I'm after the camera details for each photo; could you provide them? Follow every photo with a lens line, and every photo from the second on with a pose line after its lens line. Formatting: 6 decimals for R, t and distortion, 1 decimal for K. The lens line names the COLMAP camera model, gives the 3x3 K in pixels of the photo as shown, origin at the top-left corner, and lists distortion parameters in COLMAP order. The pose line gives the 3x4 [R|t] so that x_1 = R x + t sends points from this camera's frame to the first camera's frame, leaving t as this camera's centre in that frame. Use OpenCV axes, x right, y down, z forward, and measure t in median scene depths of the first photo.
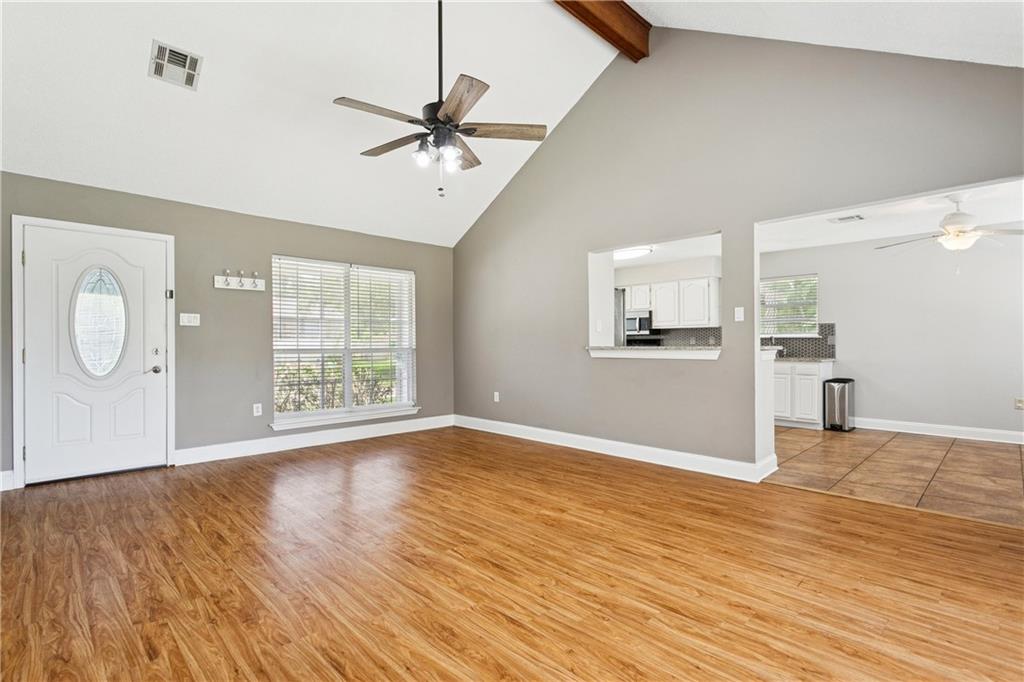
lens RADIAL K [[490.1, 0, 517.9], [0, 490.1, 345.7], [0, 0, 1]] dist [0.001531, 0.000084]
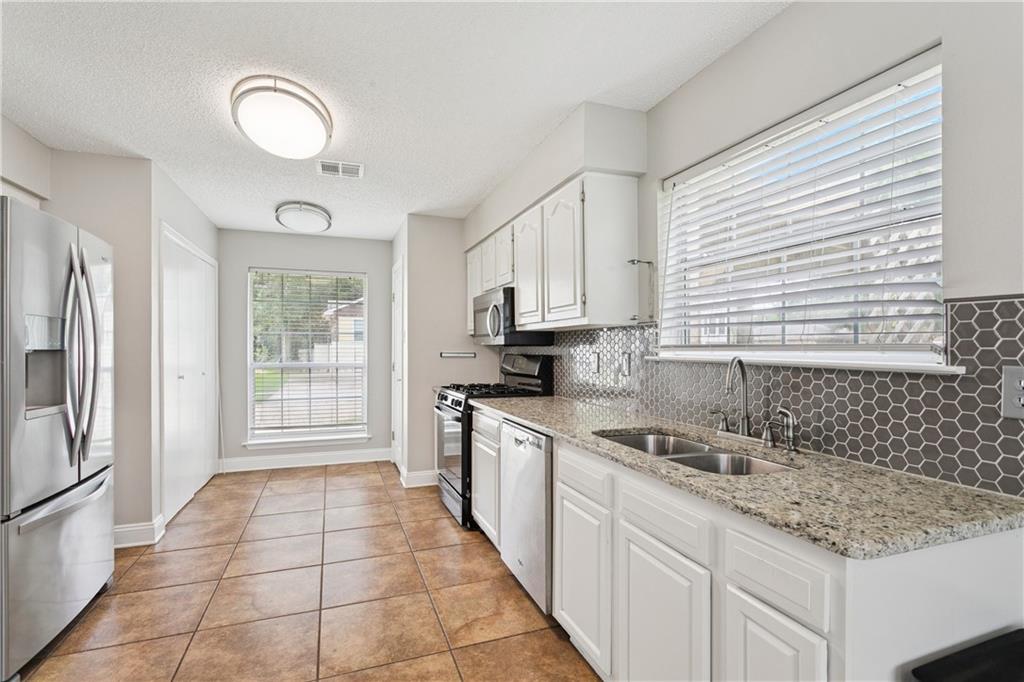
lens RADIAL K [[490.1, 0, 517.9], [0, 490.1, 345.7], [0, 0, 1]] dist [0.001531, 0.000084]
pose [[0.913410, 0.001250, -0.407040, 0.534906], [-0.002375, 0.999995, -0.002257, -0.025895], [0.407035, 0.003029, 0.913408, 0.753827]]
